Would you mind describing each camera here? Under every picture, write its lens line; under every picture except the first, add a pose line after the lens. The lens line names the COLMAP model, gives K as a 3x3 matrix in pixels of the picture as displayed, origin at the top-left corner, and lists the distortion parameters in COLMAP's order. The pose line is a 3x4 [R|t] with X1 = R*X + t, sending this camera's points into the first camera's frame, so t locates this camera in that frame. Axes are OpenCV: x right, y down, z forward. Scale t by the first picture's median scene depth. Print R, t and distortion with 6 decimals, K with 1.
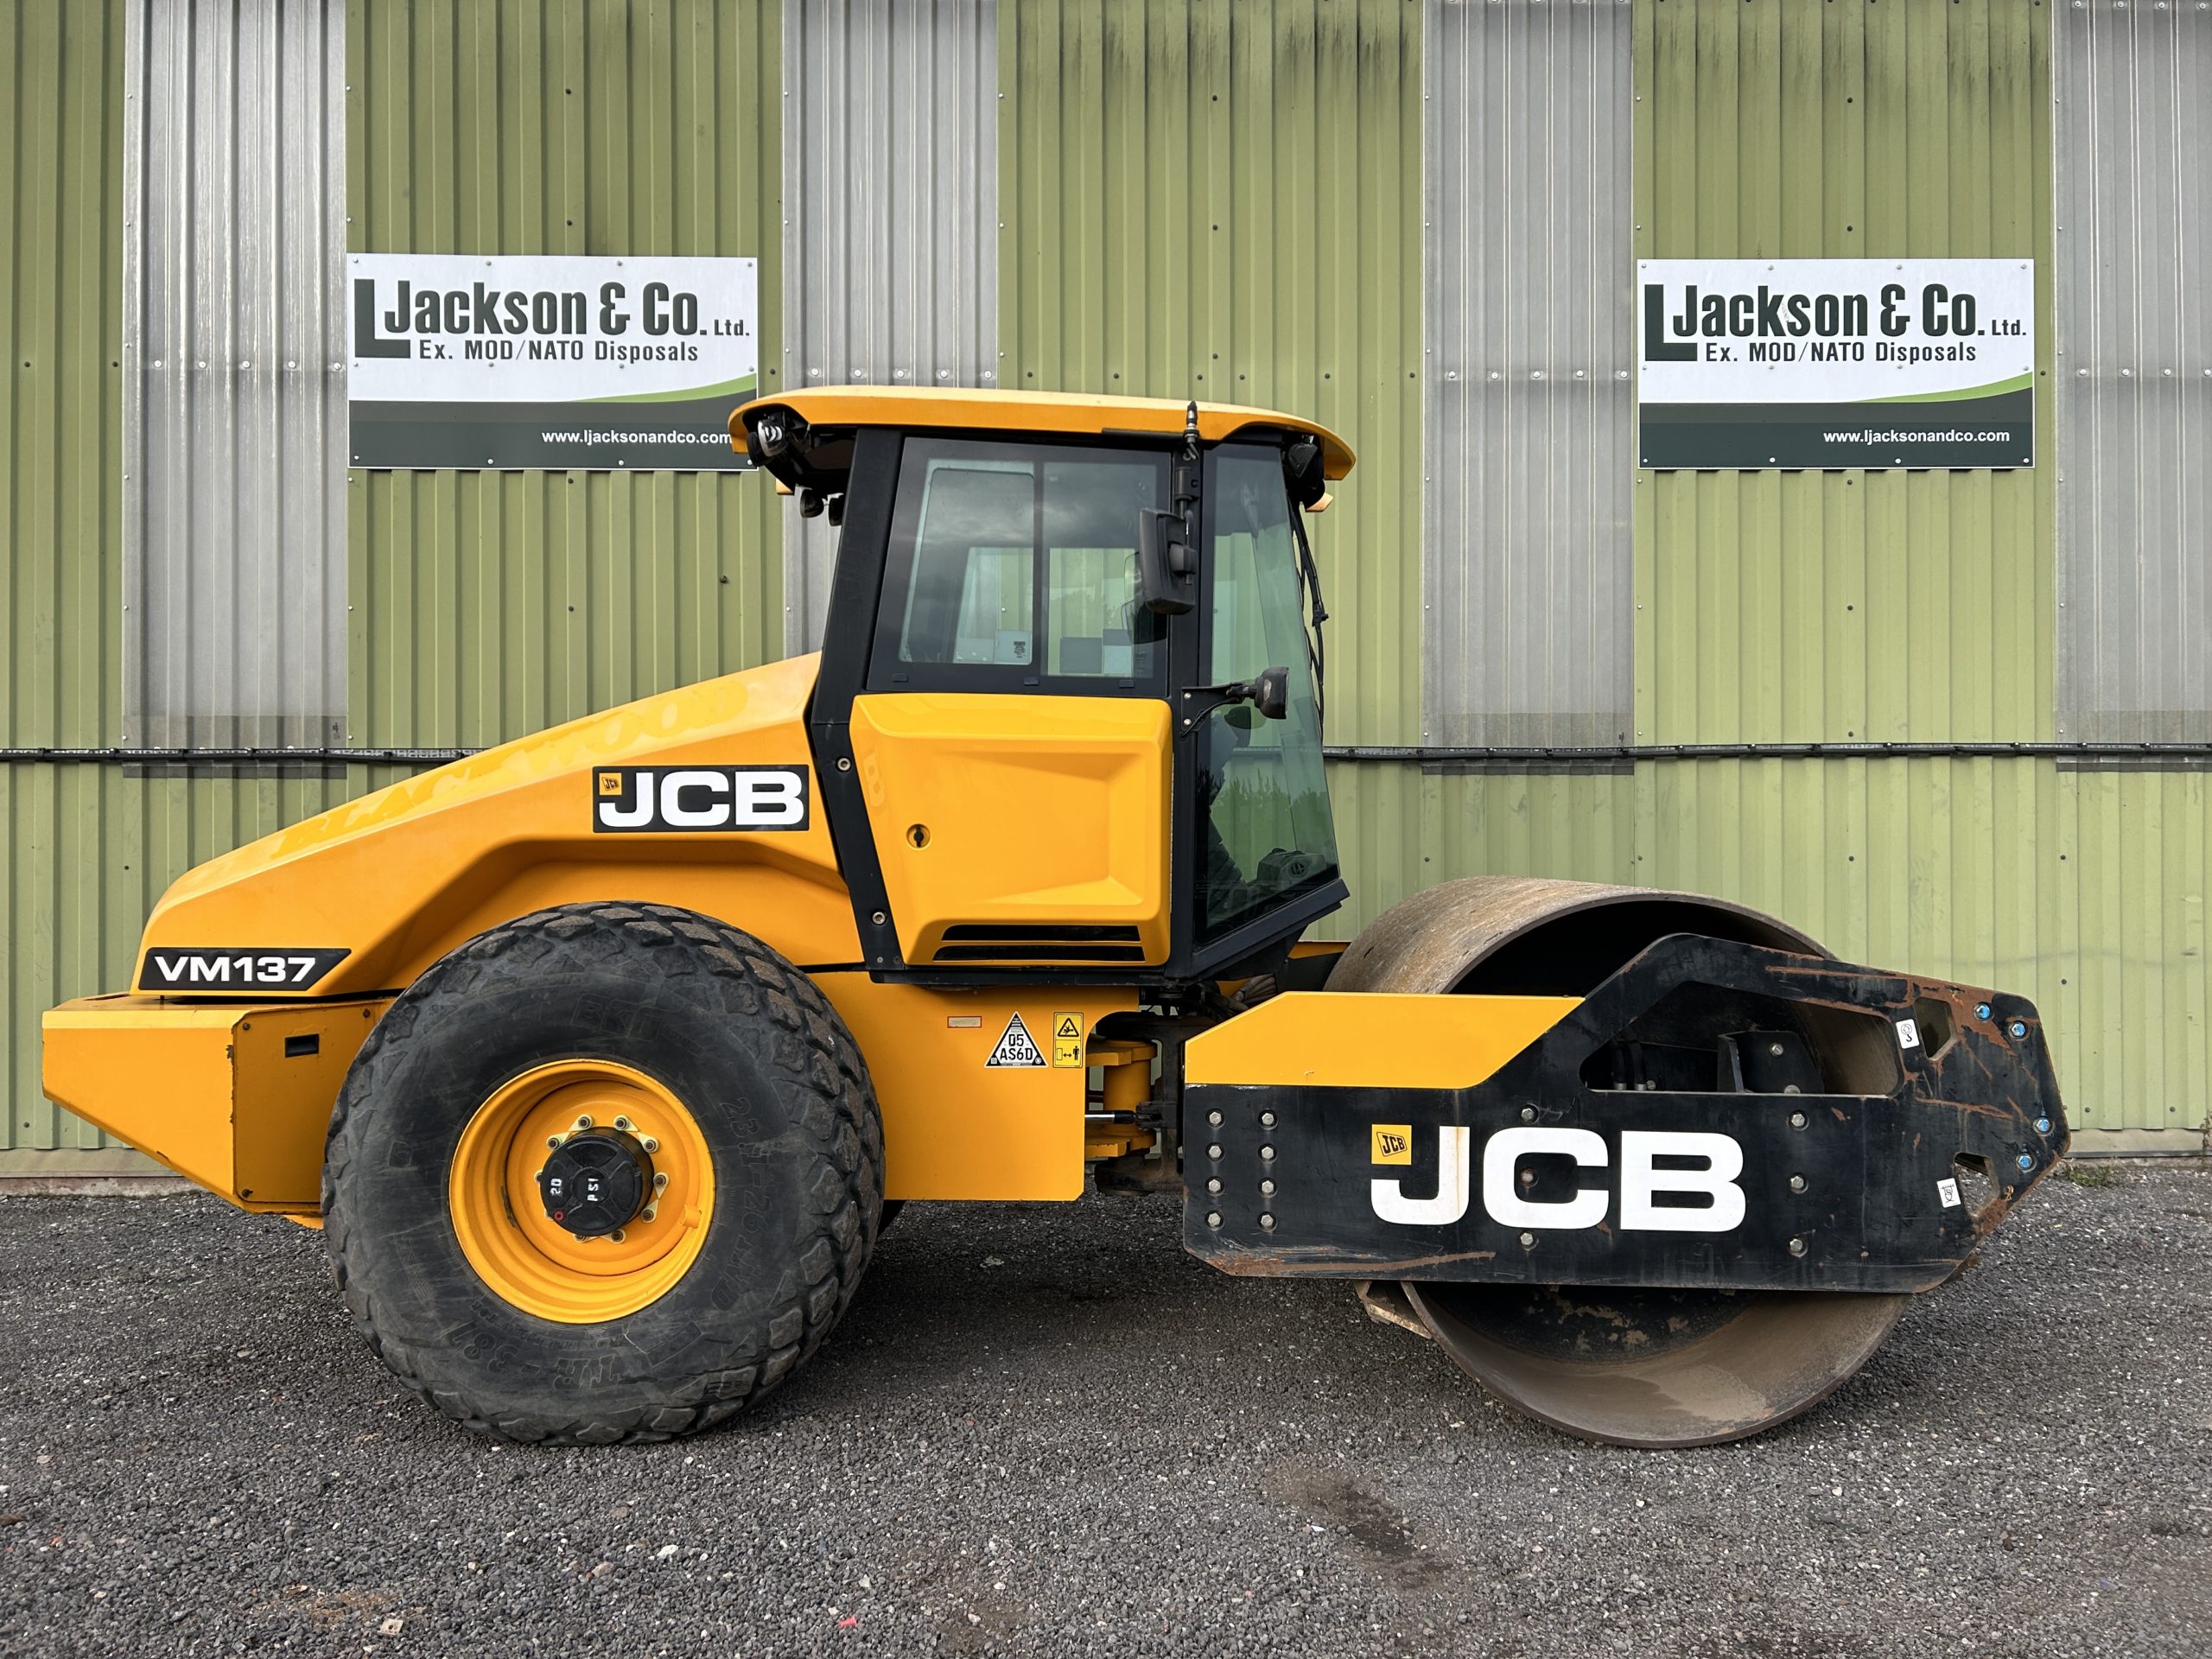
lens RADIAL K [[1665.9, 0, 1114.9], [0, 1665.9, 833.7], [0, 0, 1]] dist [0.054934, -0.056688]
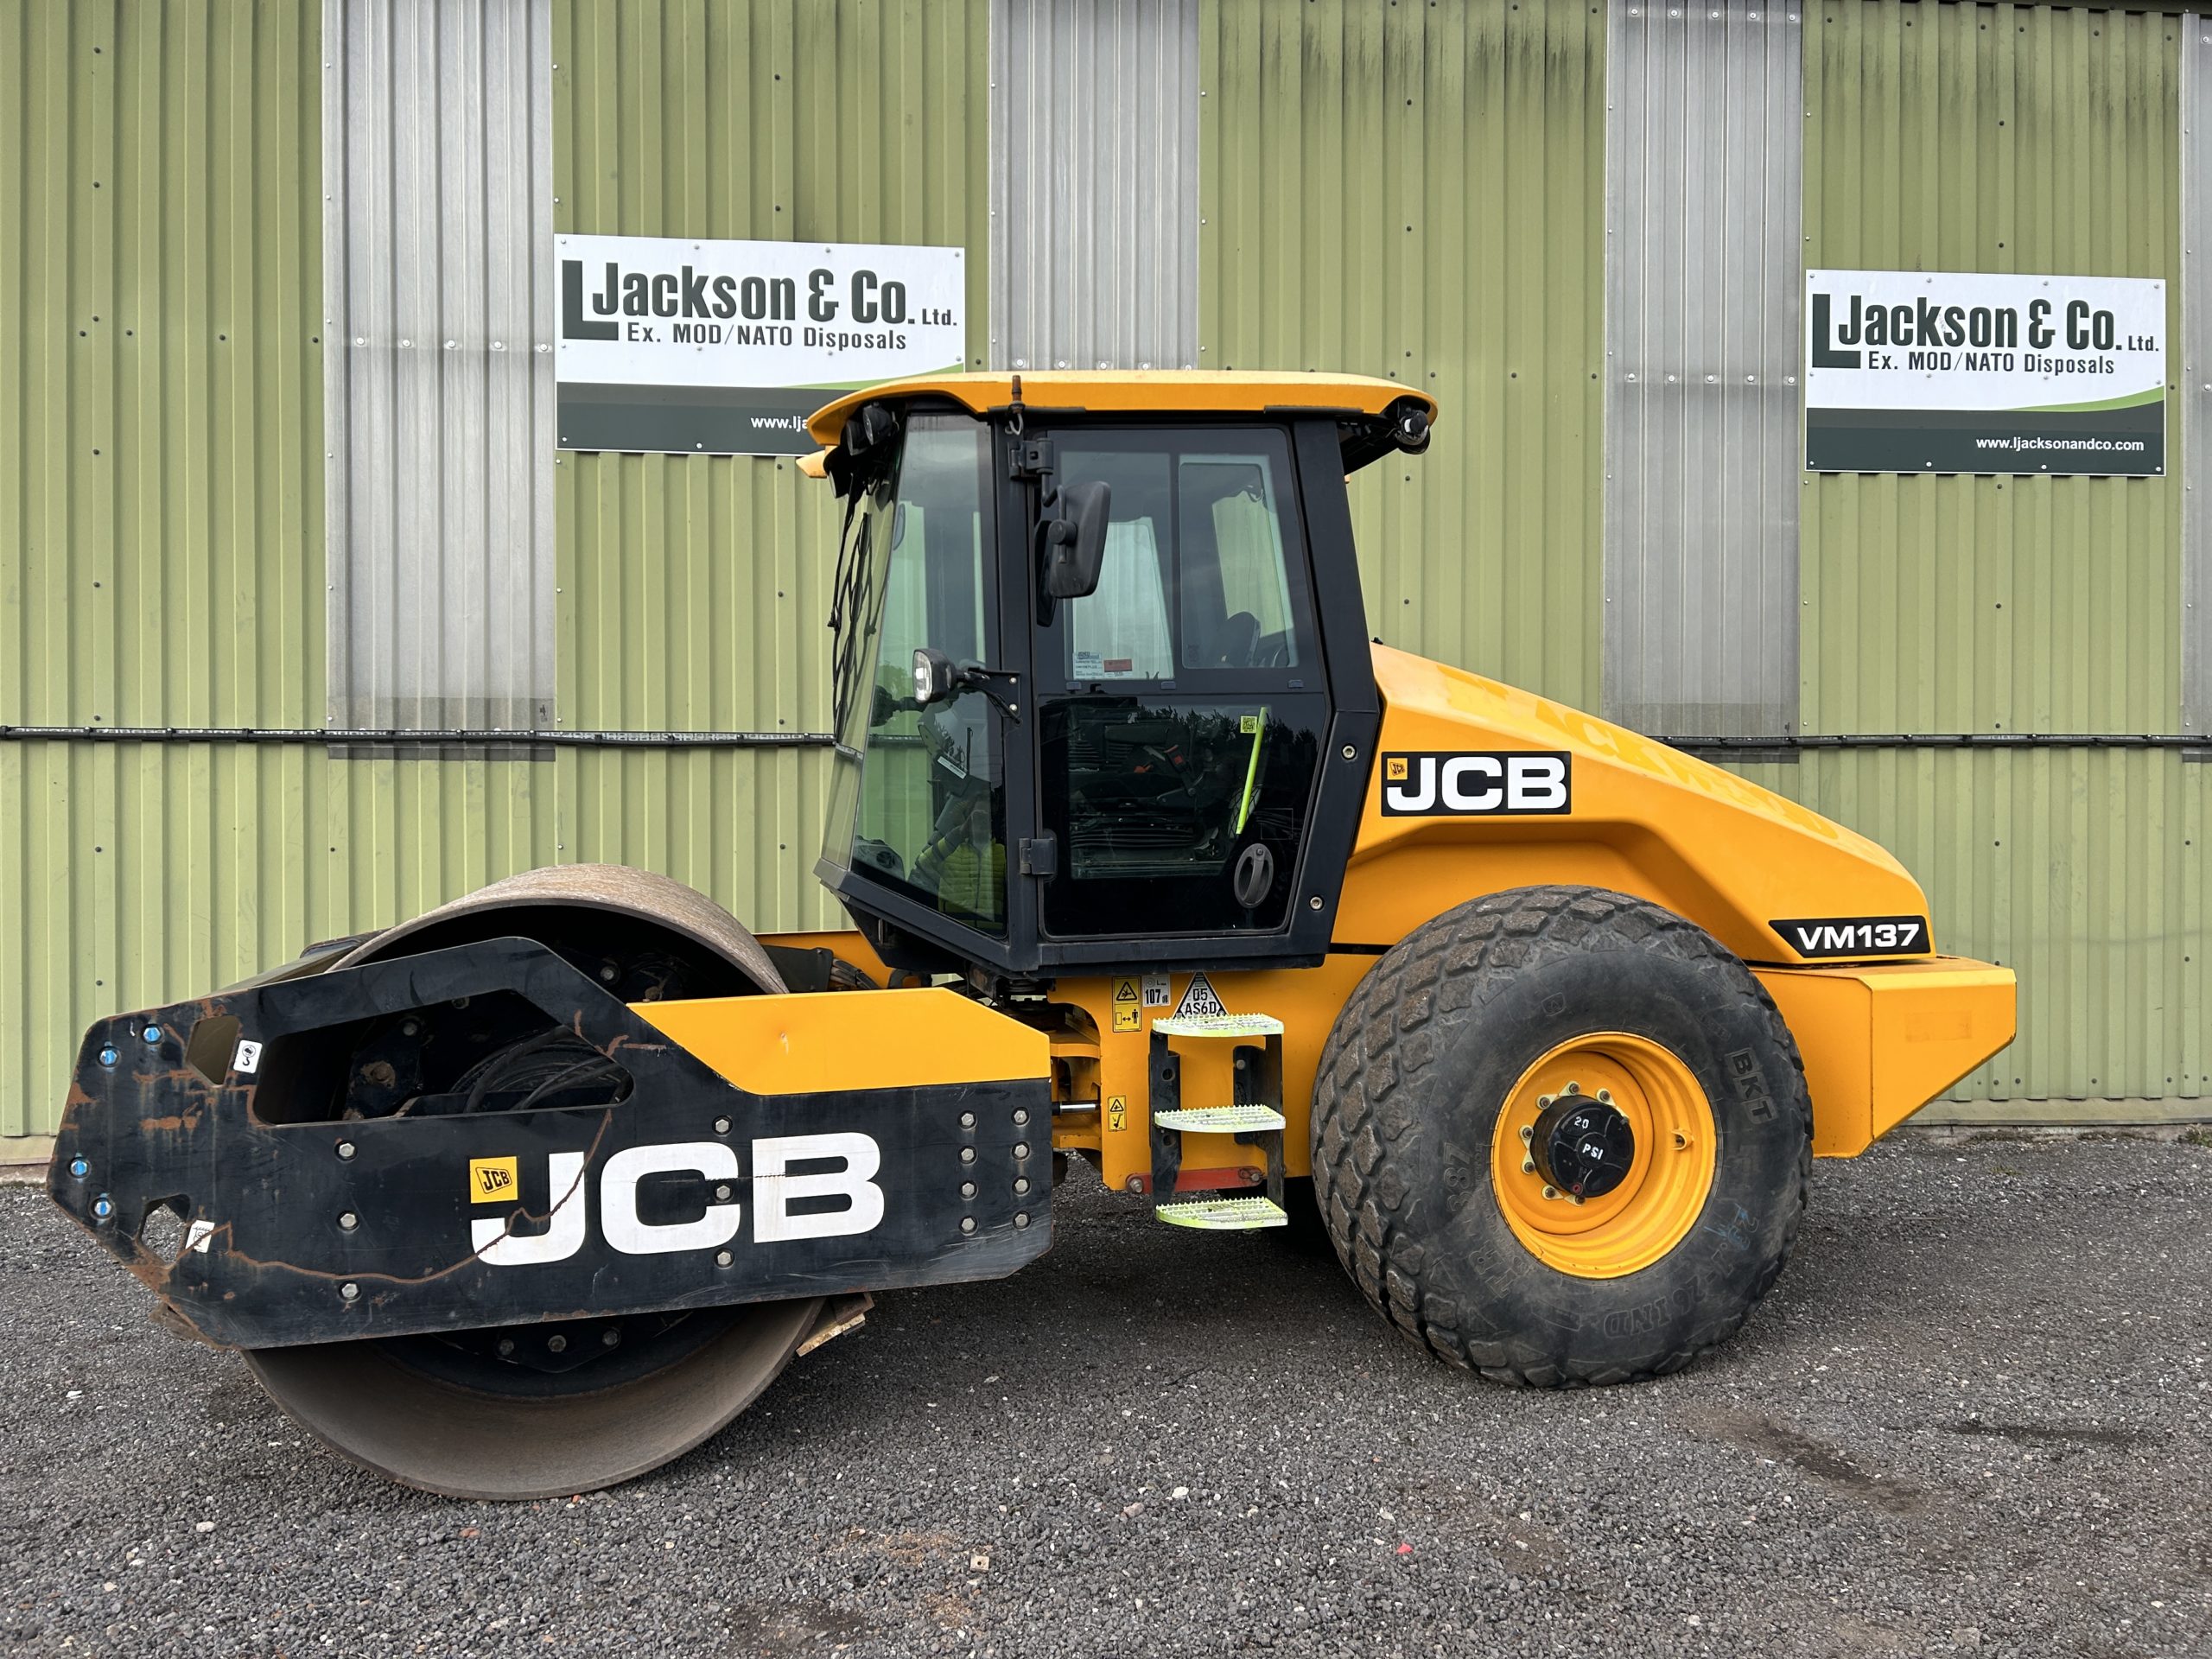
lens RADIAL K [[1665.9, 0, 1117.6], [0, 1665.9, 847.9], [0, 0, 1]] dist [0.054934, -0.056688]
pose [[0.997704, 0.001707, 0.067704, -0.300898], [-0.002706, 0.999889, 0.014657, 0.005608], [-0.067671, -0.014807, 0.997598, -0.032443]]
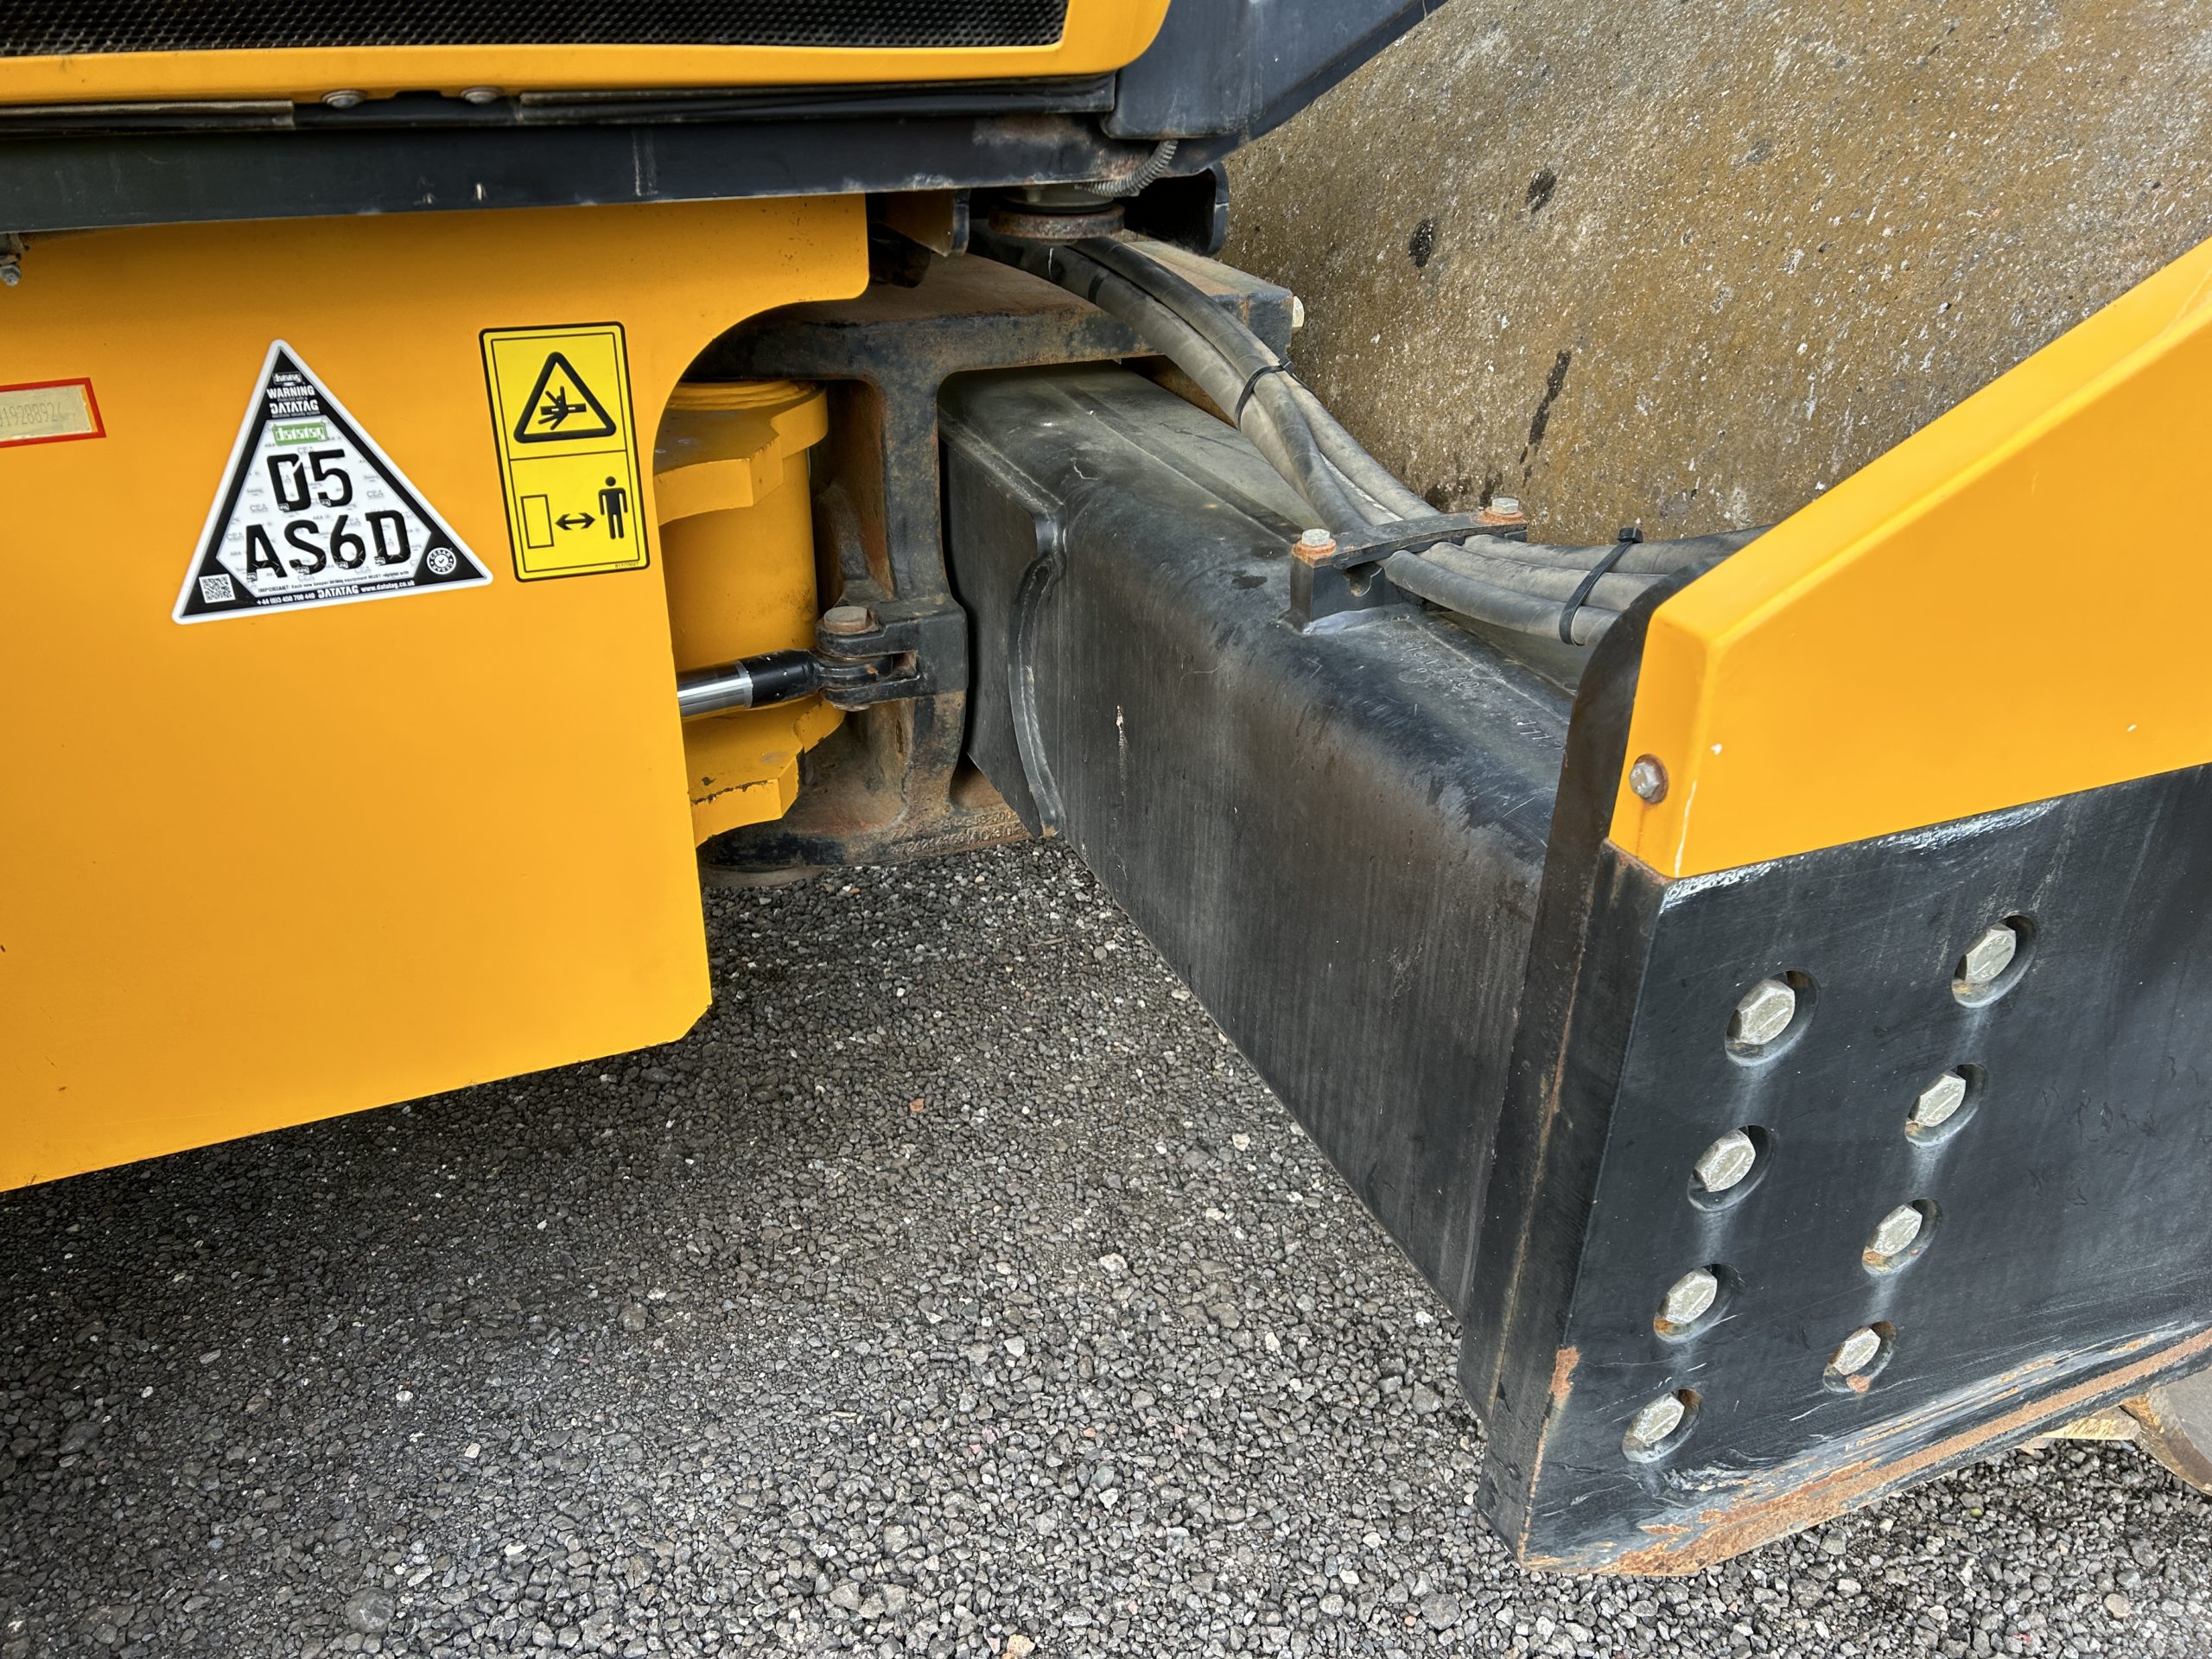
lens RADIAL K [[1665.9, 0, 1094.3], [0, 1665.9, 847.0], [0, 0, 1]] dist [0.054934, -0.056688]
pose [[0.911246, -0.194457, 0.363067, -0.058030], [-0.010040, 0.870774, 0.491581, 0.061872], [-0.411741, -0.451596, 0.791537, 0.806955]]
